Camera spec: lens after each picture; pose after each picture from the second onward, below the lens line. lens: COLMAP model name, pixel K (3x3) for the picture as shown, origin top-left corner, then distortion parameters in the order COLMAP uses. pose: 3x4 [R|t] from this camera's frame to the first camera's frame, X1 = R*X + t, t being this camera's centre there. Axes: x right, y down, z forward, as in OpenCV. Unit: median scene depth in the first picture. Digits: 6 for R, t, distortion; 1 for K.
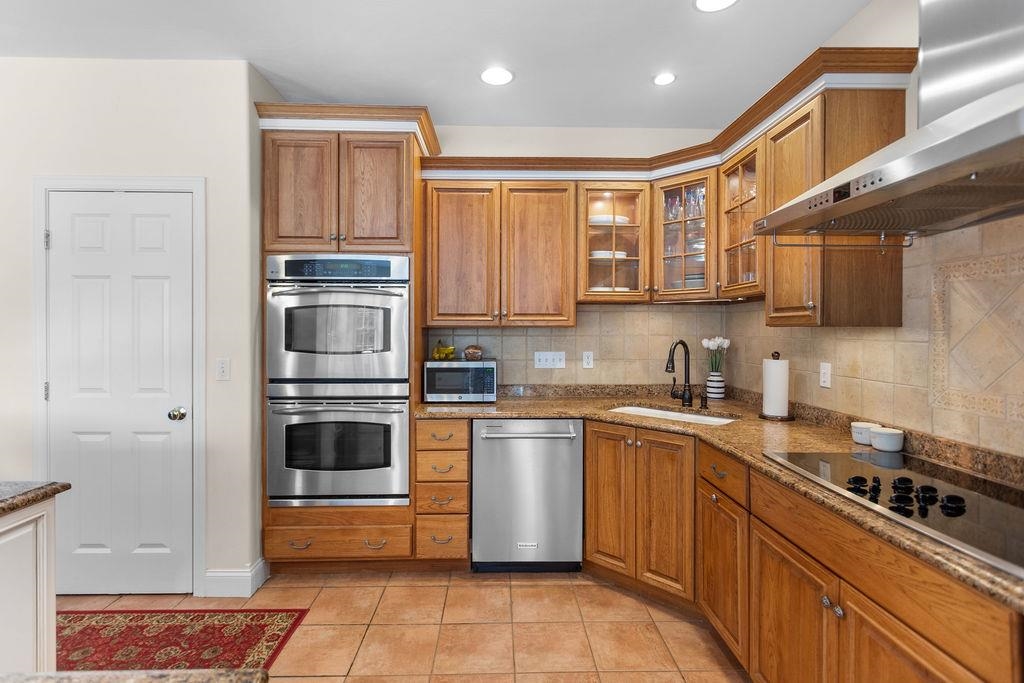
lens RADIAL K [[483.8, 0, 510.5], [0, 483.8, 334.8], [0, 0, 1]] dist [0.005610, -0.000392]
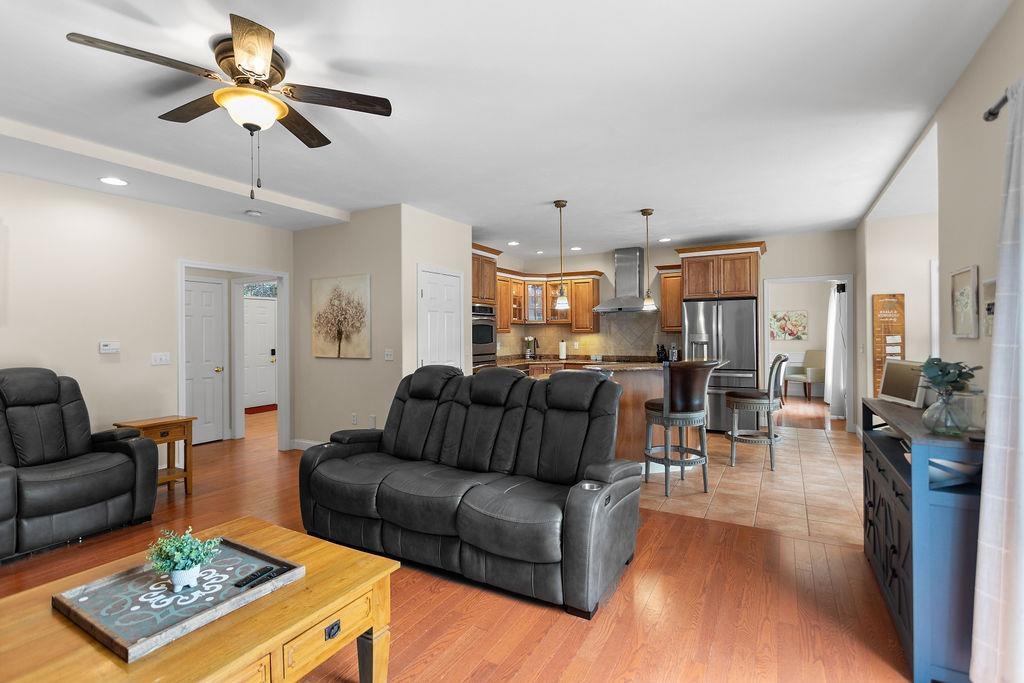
lens RADIAL K [[483.8, 0, 511.0], [0, 483.8, 335.8], [0, 0, 1]] dist [0.005610, -0.000392]
pose [[0.516294, -0.007226, 0.856381, -2.559449], [0.015692, 0.999876, -0.001023, 0.003409], [-0.856267, 0.013967, 0.516344, -0.446168]]
